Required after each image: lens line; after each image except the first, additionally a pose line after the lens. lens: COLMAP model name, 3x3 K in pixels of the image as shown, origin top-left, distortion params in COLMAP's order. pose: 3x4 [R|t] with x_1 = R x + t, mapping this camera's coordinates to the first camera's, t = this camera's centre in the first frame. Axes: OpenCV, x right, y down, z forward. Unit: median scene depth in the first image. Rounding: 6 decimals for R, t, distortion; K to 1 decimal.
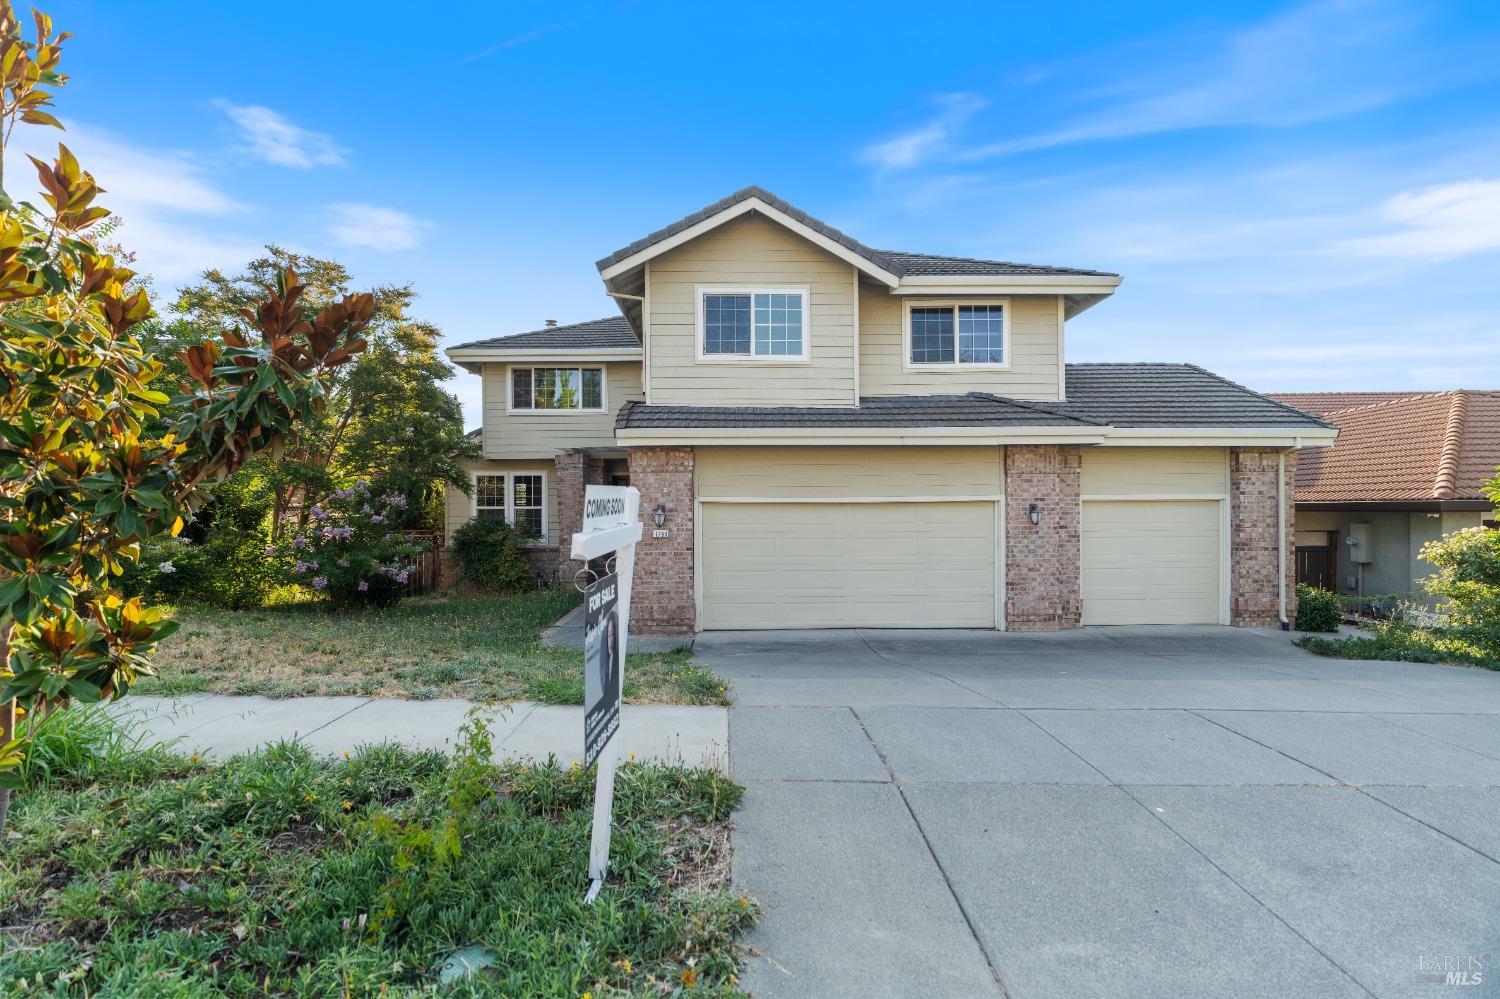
lens RADIAL K [[680.0, 0, 742.4], [0, 680.0, 500.0], [0, 0, 1]] dist [-0.003872, 0.002198]
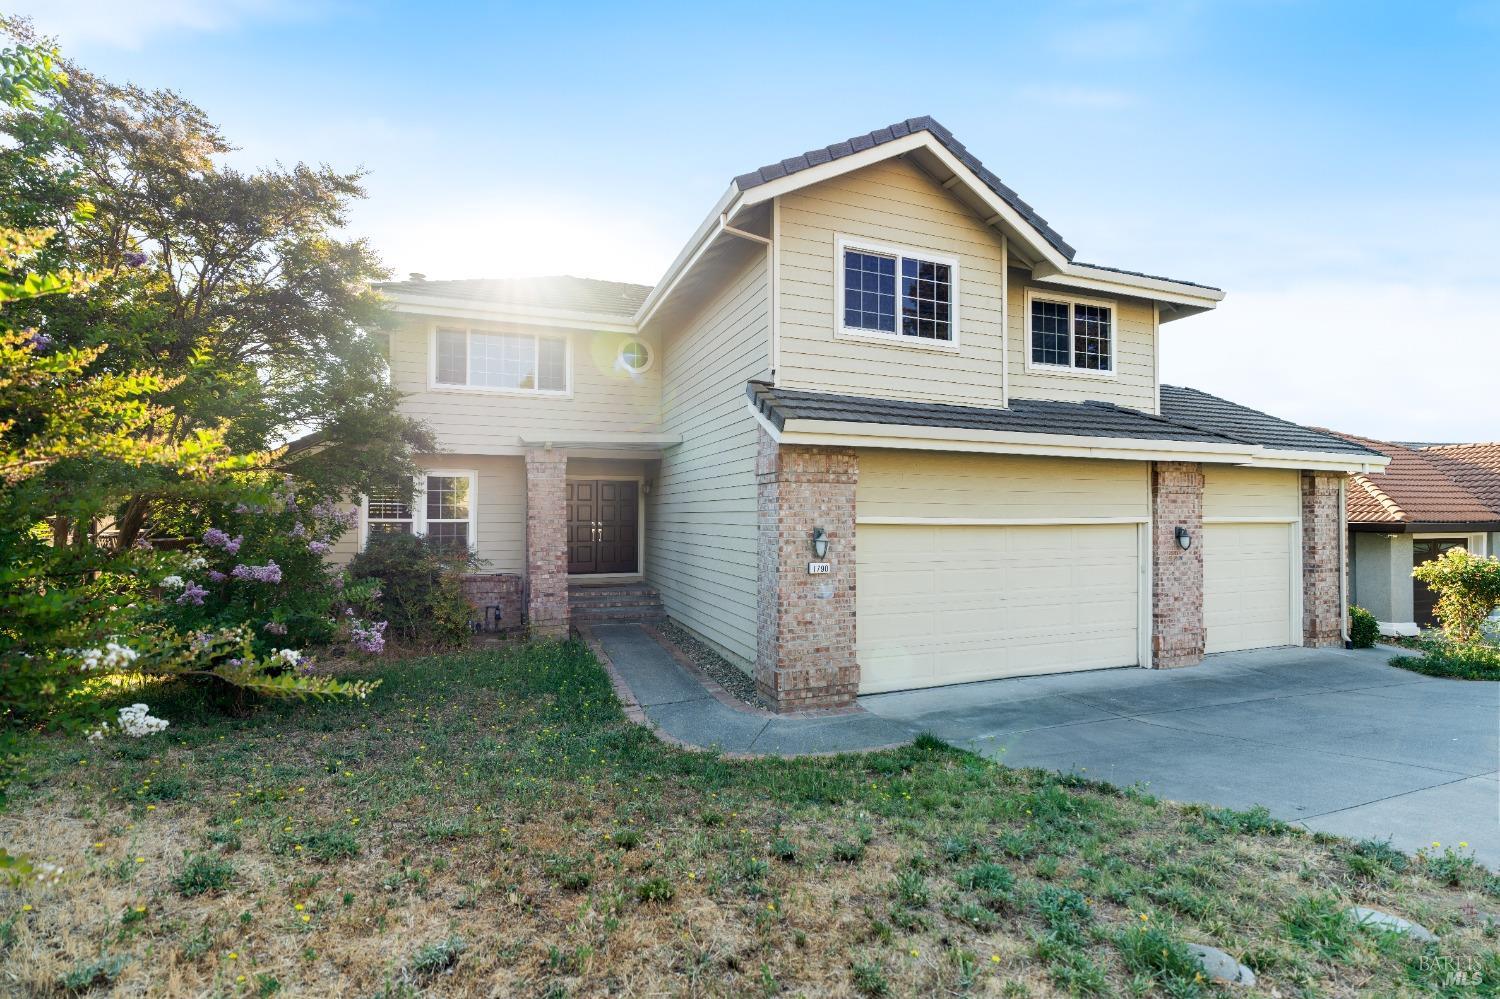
lens RADIAL K [[680.0, 0, 755.9], [0, 680.0, 495.3], [0, 0, 1]] dist [-0.003872, 0.002198]
pose [[0.939387, 0.017817, 0.342396, -0.405656], [-0.011990, 0.999745, -0.019128, -0.011690], [-0.342650, 0.013863, 0.939361, 0.327853]]
